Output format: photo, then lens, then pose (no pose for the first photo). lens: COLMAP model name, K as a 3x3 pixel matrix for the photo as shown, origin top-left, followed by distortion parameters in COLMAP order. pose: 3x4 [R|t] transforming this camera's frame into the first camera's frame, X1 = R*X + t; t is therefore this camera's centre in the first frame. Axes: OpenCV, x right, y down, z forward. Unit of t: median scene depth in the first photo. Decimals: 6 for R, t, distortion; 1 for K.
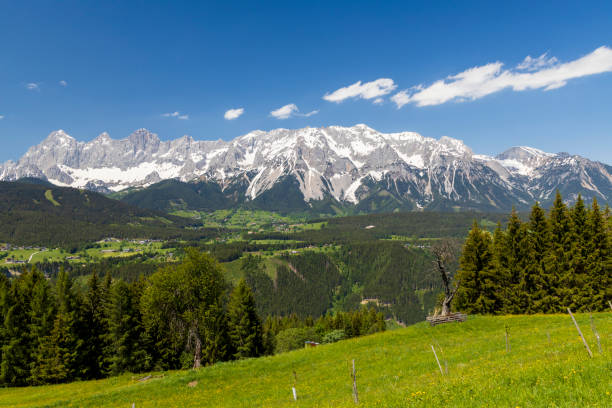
lens RADIAL K [[563.1, 0, 306.7], [0, 563.1, 201.9], [0, 0, 1]] dist [0.046569, 0.000914]
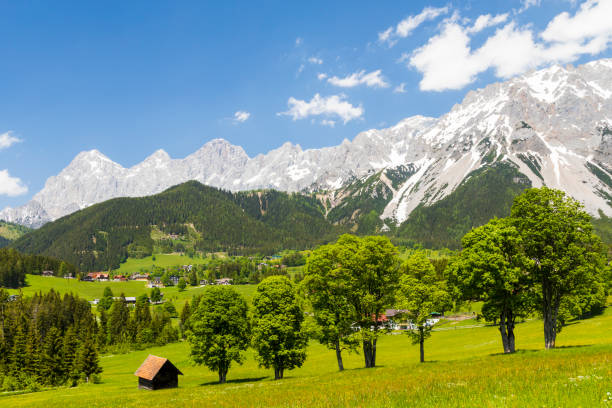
lens RADIAL K [[591.8, 0, 304.4], [0, 591.8, 291.4], [0, 0, 1]] dist [0.005570, 0.000880]
pose [[0.959382, -0.014596, -0.281732, -0.732553], [0.019826, 0.999680, 0.015720, 0.468924], [0.281412, -0.020667, 0.959364, 9.447881]]
